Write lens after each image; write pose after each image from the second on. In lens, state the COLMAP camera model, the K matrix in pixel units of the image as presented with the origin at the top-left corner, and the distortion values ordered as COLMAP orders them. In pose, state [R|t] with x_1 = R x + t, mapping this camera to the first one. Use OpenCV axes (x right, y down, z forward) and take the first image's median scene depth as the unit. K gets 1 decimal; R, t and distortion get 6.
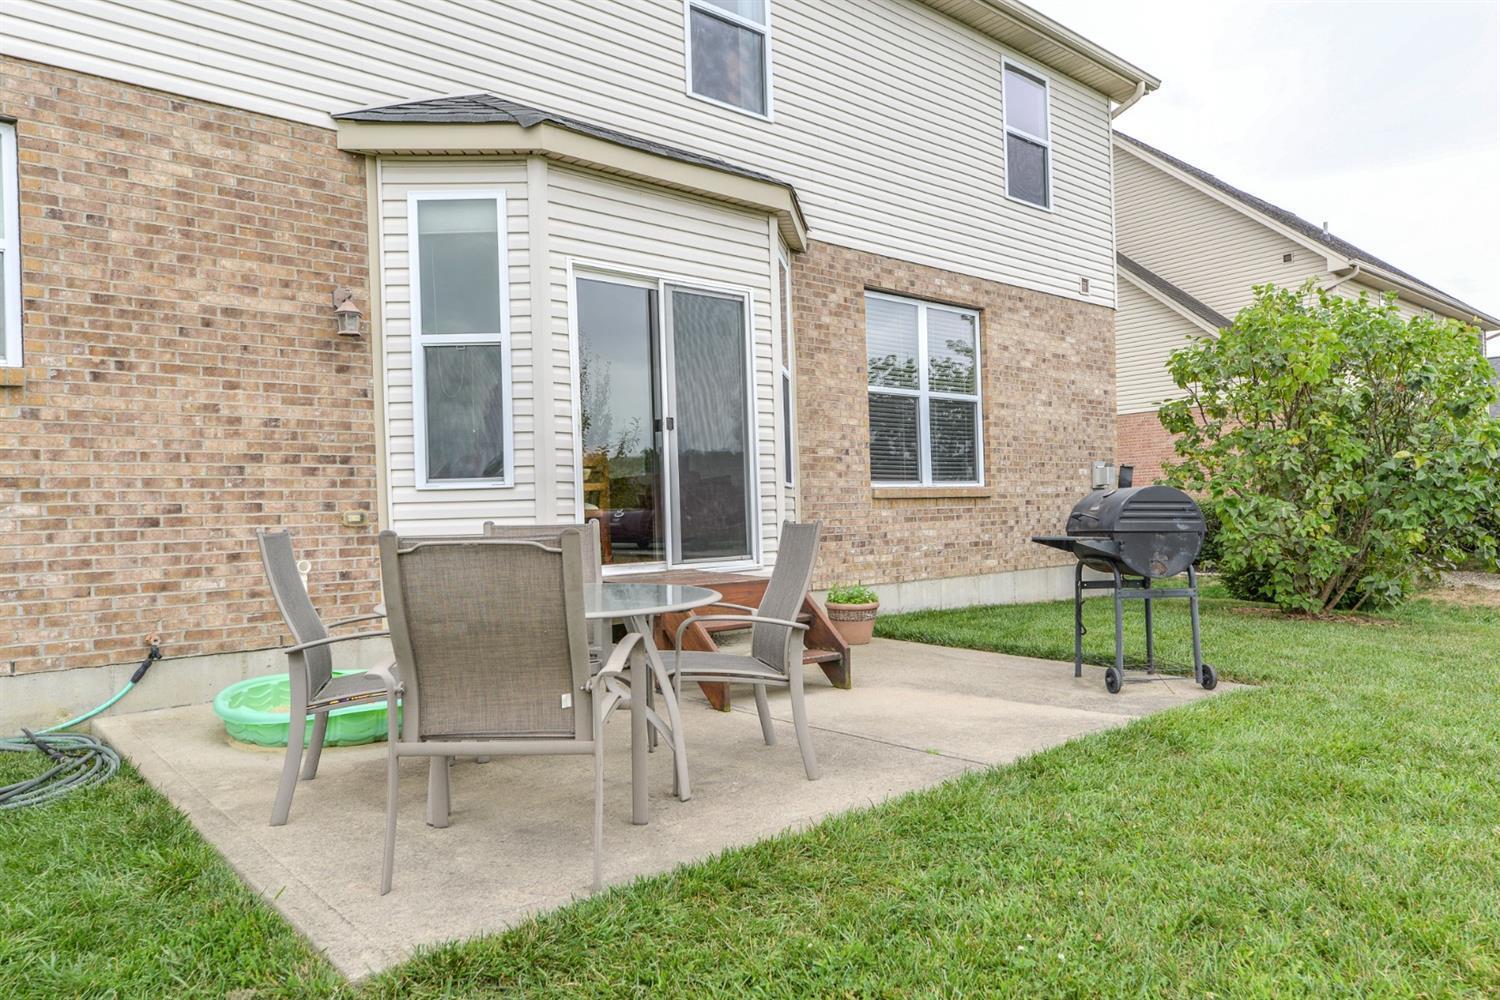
lens RADIAL K [[967.9, 0, 750.8], [0, 967.9, 502.0], [0, 0, 1]] dist [0.006370, 0.000292]
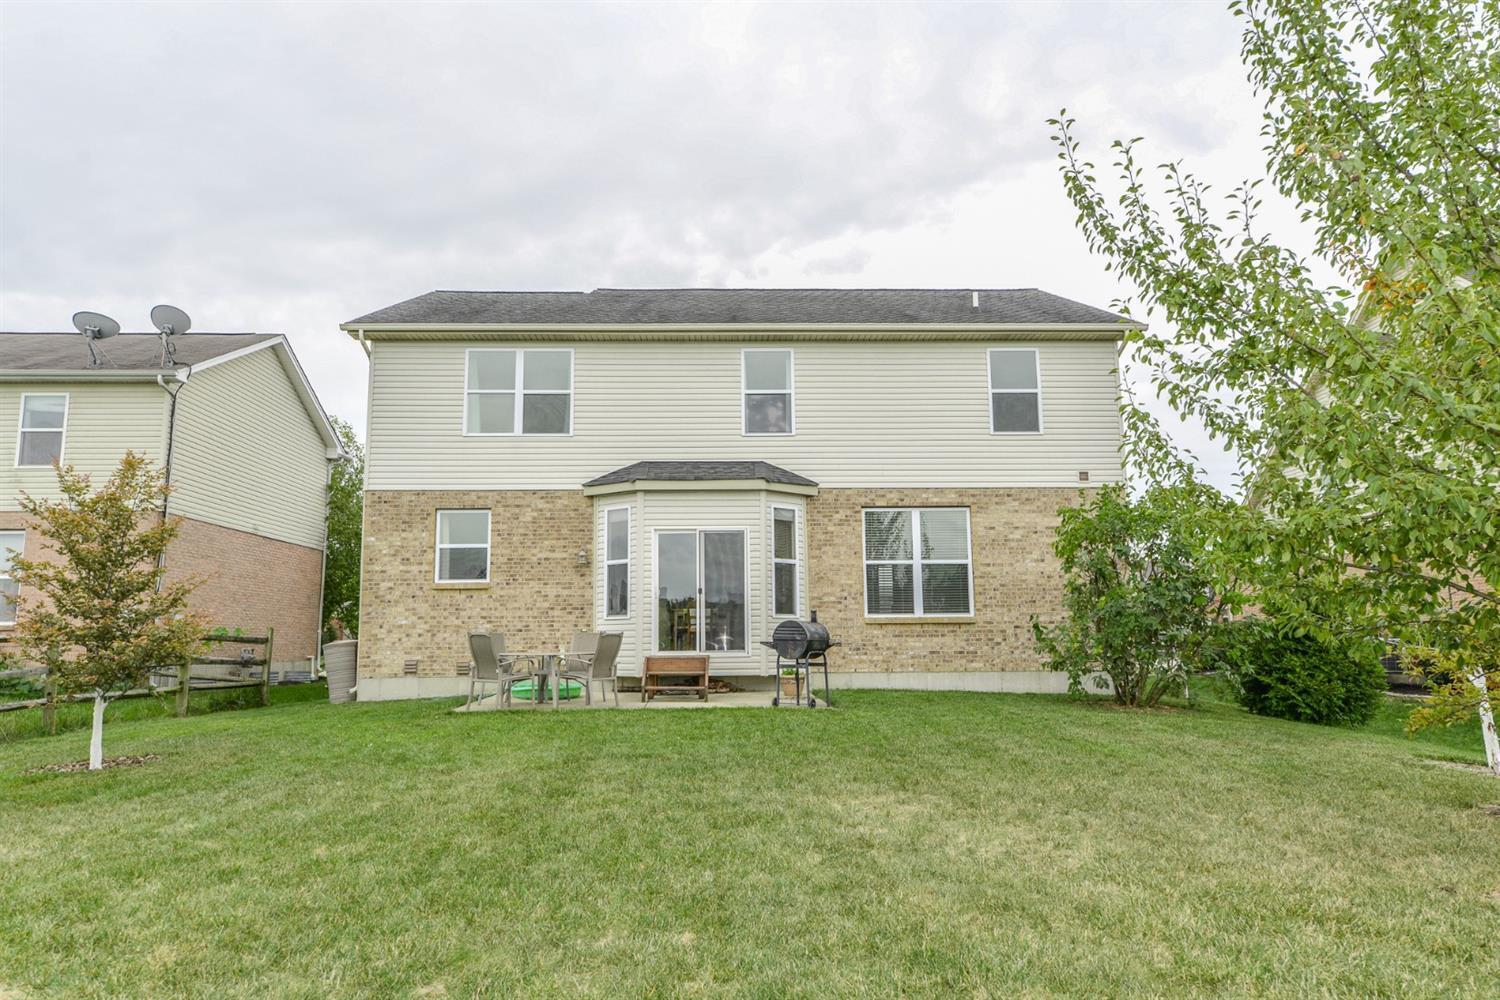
lens RADIAL K [[967.9, 0, 749.9], [0, 967.9, 499.4], [0, 0, 1]] dist [0.006370, 0.000292]
pose [[0.769799, -0.070567, -0.634374, 1.397646], [-0.006189, 0.992998, -0.117970, -0.024316], [0.638257, 0.094739, 0.763972, -0.670431]]
